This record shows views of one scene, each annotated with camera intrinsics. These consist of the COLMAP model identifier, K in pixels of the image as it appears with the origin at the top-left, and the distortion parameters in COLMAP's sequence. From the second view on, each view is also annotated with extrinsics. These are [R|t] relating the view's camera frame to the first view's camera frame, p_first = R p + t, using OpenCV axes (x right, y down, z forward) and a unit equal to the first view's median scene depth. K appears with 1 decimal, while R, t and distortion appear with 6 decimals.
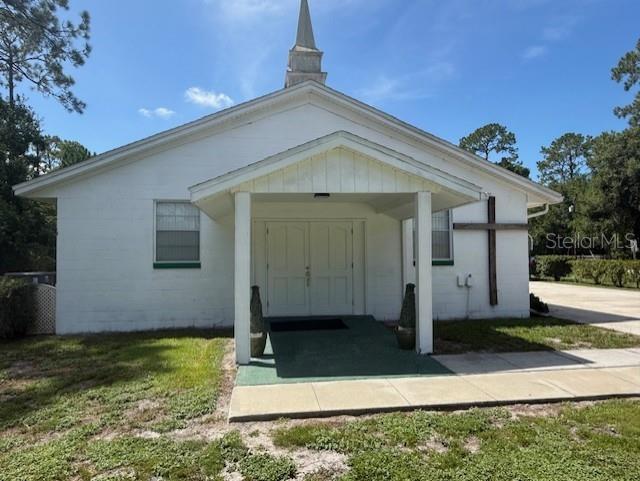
lens RADIAL K [[440.9, 0, 314.2], [0, 440.9, 241.5], [0, 0, 1]] dist [-0.001023, 0.002244]
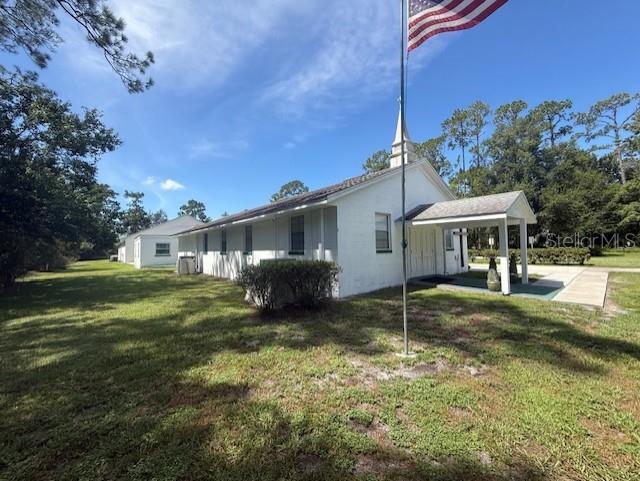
lens RADIAL K [[255.4, 0, 317.4], [0, 255.4, 240.3], [0, 0, 1]] dist [0.001701, -0.000083]
pose [[0.839980, 0.014452, 0.542424, -1.044424], [-0.008703, 0.999875, -0.013162, 0.027495], [-0.542547, 0.006335, 0.840001, 0.295475]]
